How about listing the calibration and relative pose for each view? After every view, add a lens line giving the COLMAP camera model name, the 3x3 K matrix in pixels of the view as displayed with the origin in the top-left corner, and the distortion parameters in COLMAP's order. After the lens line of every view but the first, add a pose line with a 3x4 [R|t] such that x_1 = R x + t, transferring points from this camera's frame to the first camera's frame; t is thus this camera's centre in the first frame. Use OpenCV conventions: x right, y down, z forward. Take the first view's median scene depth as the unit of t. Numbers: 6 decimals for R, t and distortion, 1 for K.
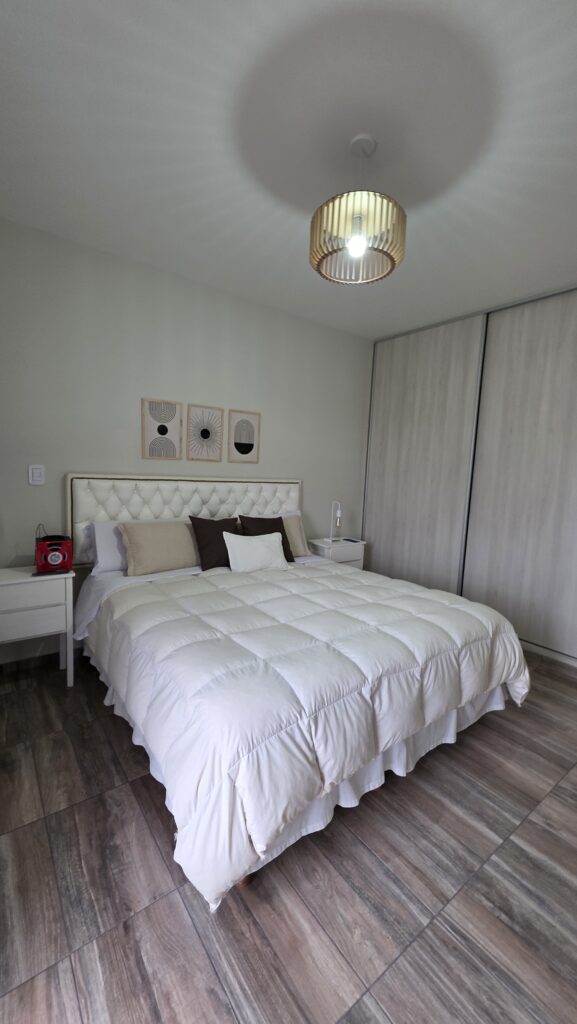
lens RADIAL K [[400.8, 0, 271.8], [0, 400.8, 512.4], [0, 0, 1]] dist [0.000232, -0.000009]
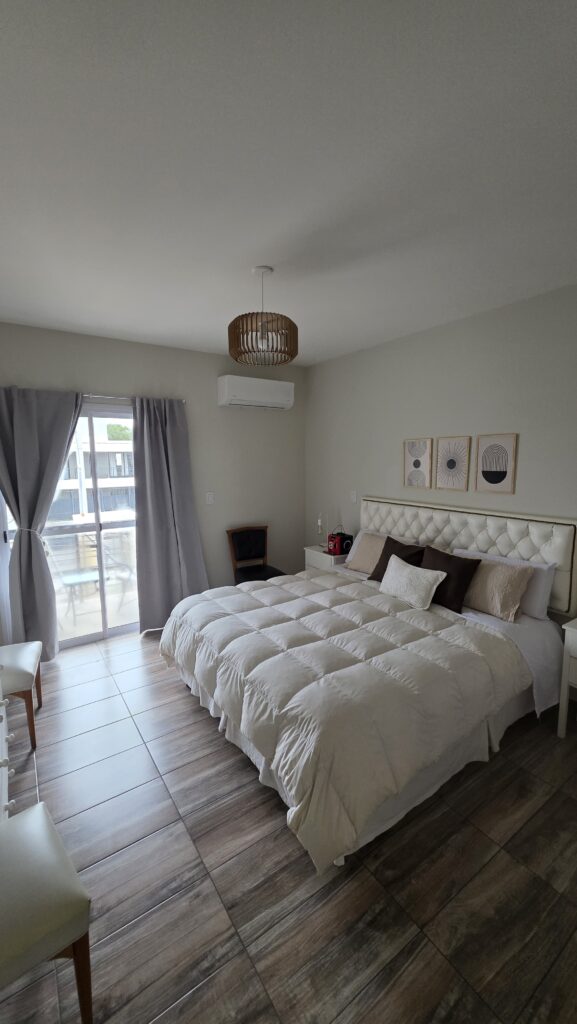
lens RADIAL K [[400.8, 0, 271.8], [0, 400.8, 512.4], [0, 0, 1]] dist [0.000232, -0.000009]
pose [[-0.041259, 0.057425, -0.997497, 0.877372], [-0.150613, 0.986582, 0.063026, -0.073304], [0.987731, 0.152837, -0.032057, 0.615985]]
